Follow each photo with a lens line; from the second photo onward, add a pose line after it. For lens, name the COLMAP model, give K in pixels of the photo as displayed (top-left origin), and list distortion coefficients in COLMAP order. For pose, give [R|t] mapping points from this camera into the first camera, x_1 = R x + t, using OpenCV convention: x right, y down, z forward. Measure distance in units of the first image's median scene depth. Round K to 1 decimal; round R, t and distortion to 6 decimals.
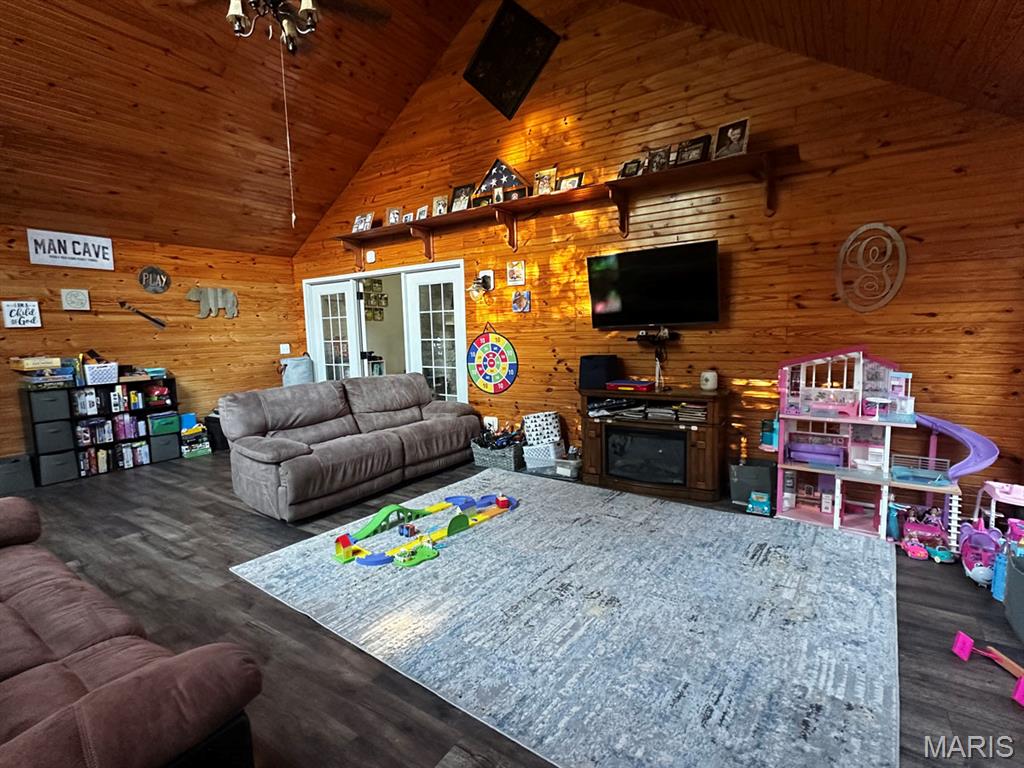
lens RADIAL K [[488.7, 0, 511.5], [0, 488.7, 384.2], [0, 0, 1]] dist [0.000114, 0.000520]
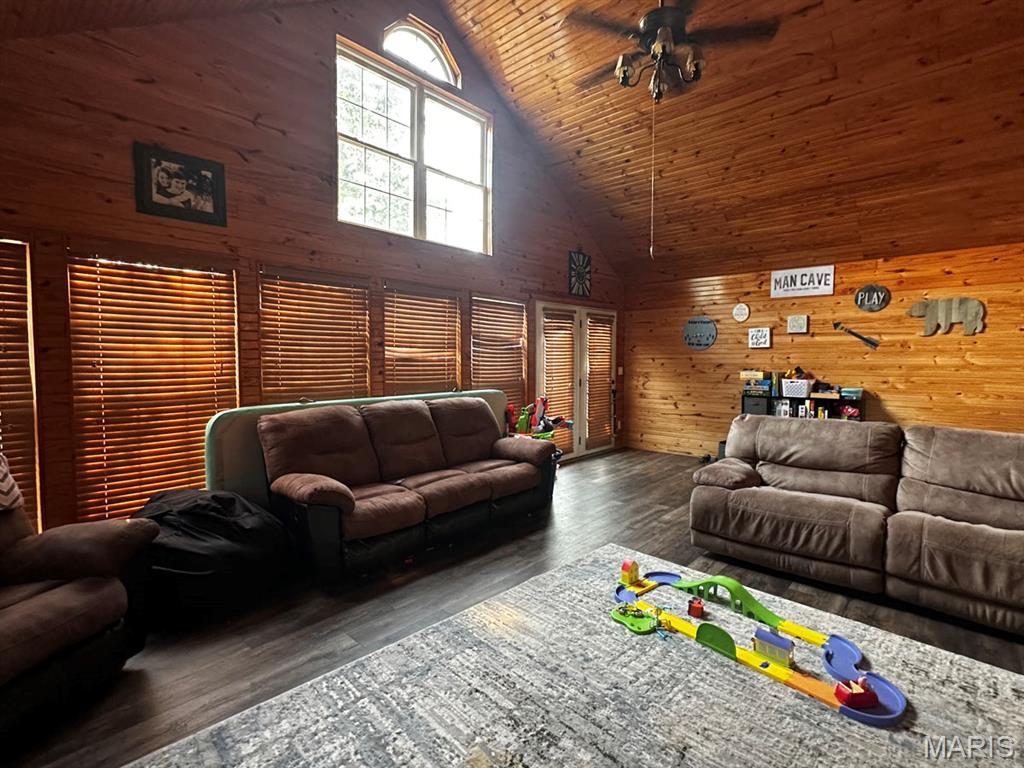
lens RADIAL K [[488.7, 0, 510.7], [0, 488.7, 382.6], [0, 0, 1]] dist [0.000114, 0.000520]
pose [[-0.153225, 0.073369, -0.985464, 0.396824], [-0.104948, 0.990392, 0.090053, -0.068969], [0.982603, 0.117221, -0.144053, 0.523665]]
